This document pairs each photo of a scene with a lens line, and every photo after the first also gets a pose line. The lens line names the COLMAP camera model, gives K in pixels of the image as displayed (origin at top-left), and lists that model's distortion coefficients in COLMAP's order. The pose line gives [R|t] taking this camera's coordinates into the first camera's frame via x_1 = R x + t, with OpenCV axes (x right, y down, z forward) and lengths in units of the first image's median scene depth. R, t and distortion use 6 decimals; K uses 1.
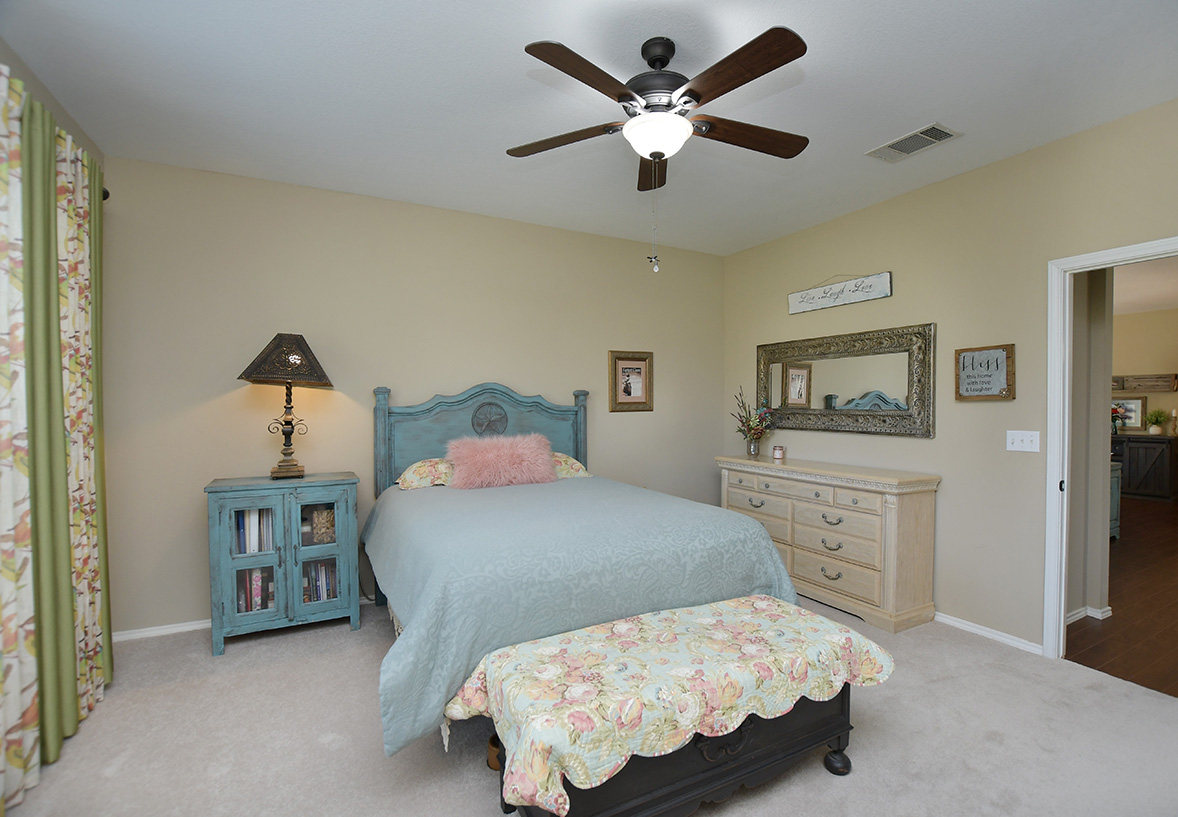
lens RADIAL K [[557.9, 0, 587.4], [0, 557.9, 411.7], [0, 0, 1]] dist [-0.003536, -0.000118]
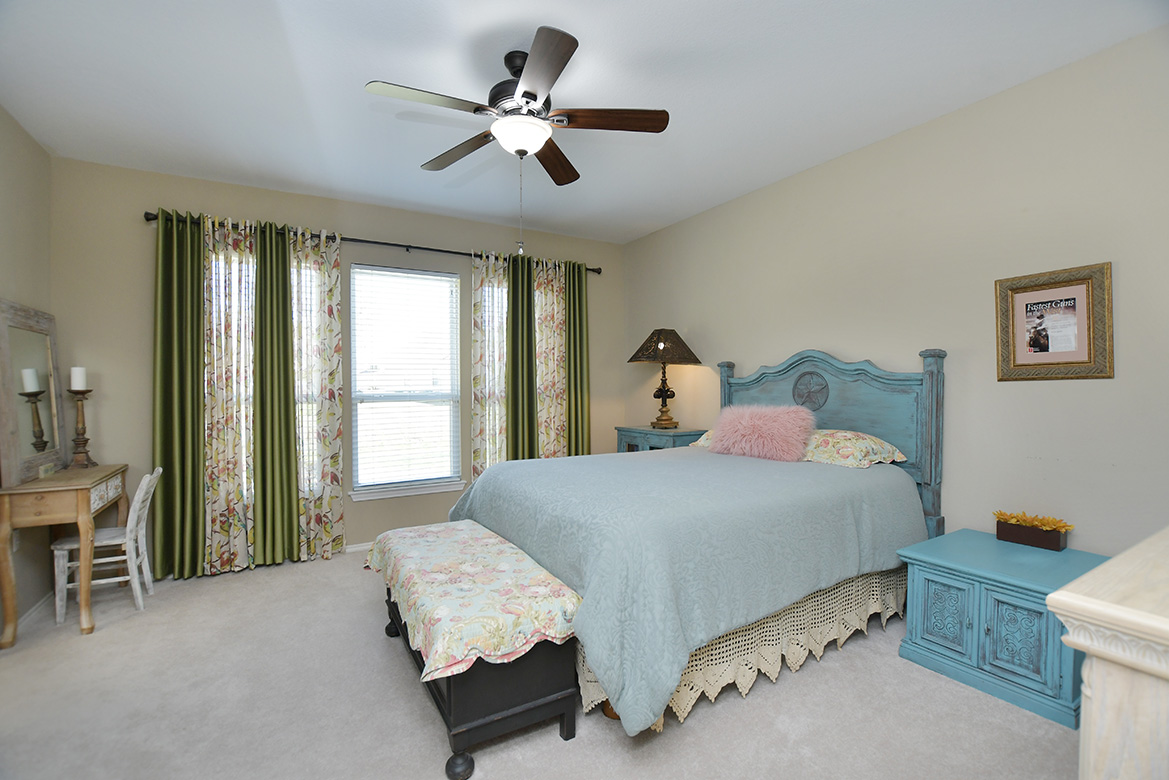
lens RADIAL K [[519.2, 0, 588.5], [0, 519.2, 394.6], [0, 0, 1]] dist [-0.026219, 0.000484]
pose [[0.038855, 0.010821, -0.999186, 0.641903], [-0.008719, 0.999907, 0.010490, 0.014781], [0.999207, 0.008304, 0.038946, 0.589942]]
